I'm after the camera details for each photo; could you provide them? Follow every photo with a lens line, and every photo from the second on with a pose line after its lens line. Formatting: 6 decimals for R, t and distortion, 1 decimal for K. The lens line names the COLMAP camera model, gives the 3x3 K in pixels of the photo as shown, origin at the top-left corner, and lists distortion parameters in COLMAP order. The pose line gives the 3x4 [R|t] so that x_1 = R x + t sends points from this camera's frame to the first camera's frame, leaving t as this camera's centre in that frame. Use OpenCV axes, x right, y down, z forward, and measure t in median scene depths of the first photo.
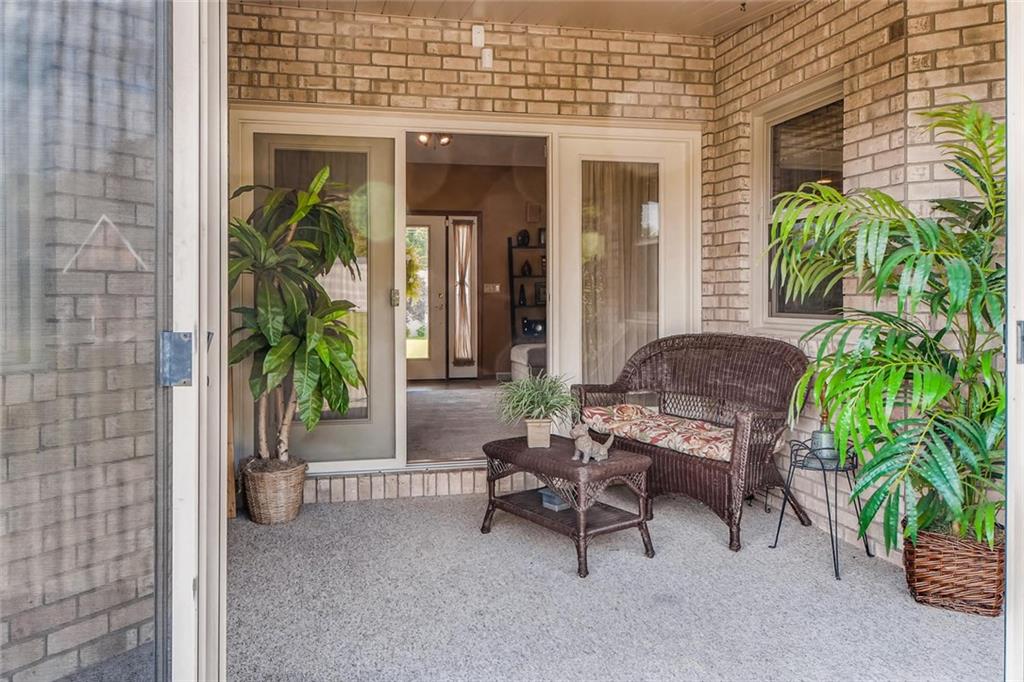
lens RADIAL K [[768.1, 0, 490.9], [0, 768.1, 338.3], [0, 0, 1]] dist [0.000945, -0.000224]
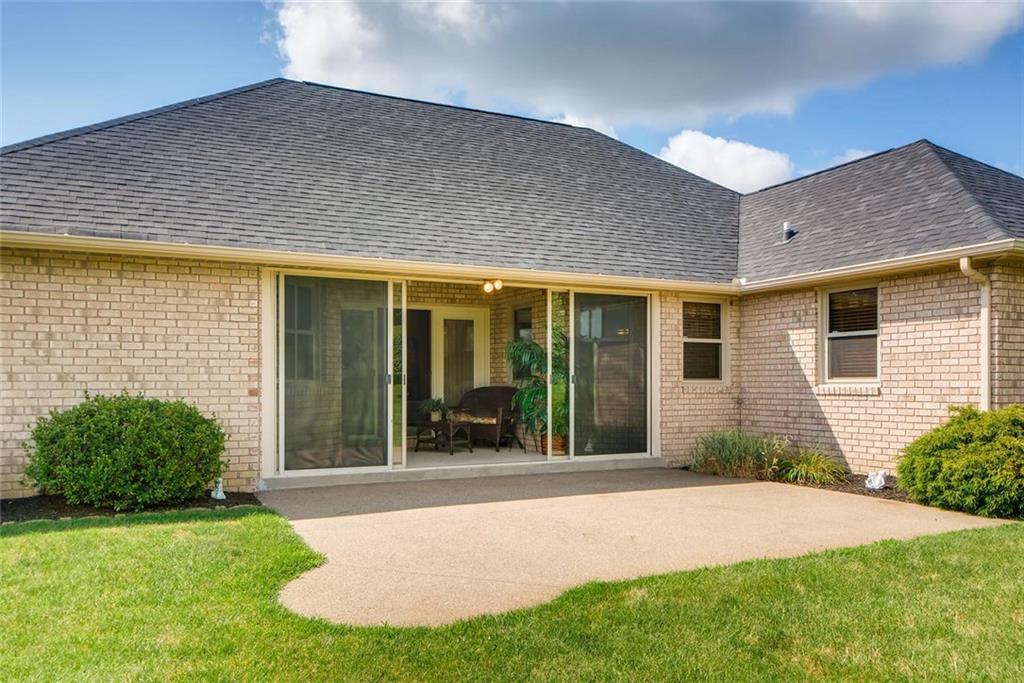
lens RADIAL K [[768.1, 0, 490.9], [0, 768.1, 338.8], [0, 0, 1]] dist [0.000945, -0.000224]
pose [[0.972648, 0.018169, 0.231574, -0.340349], [0.007535, 0.993944, -0.109633, 0.121288], [-0.232163, 0.108379, 0.966620, -1.590002]]
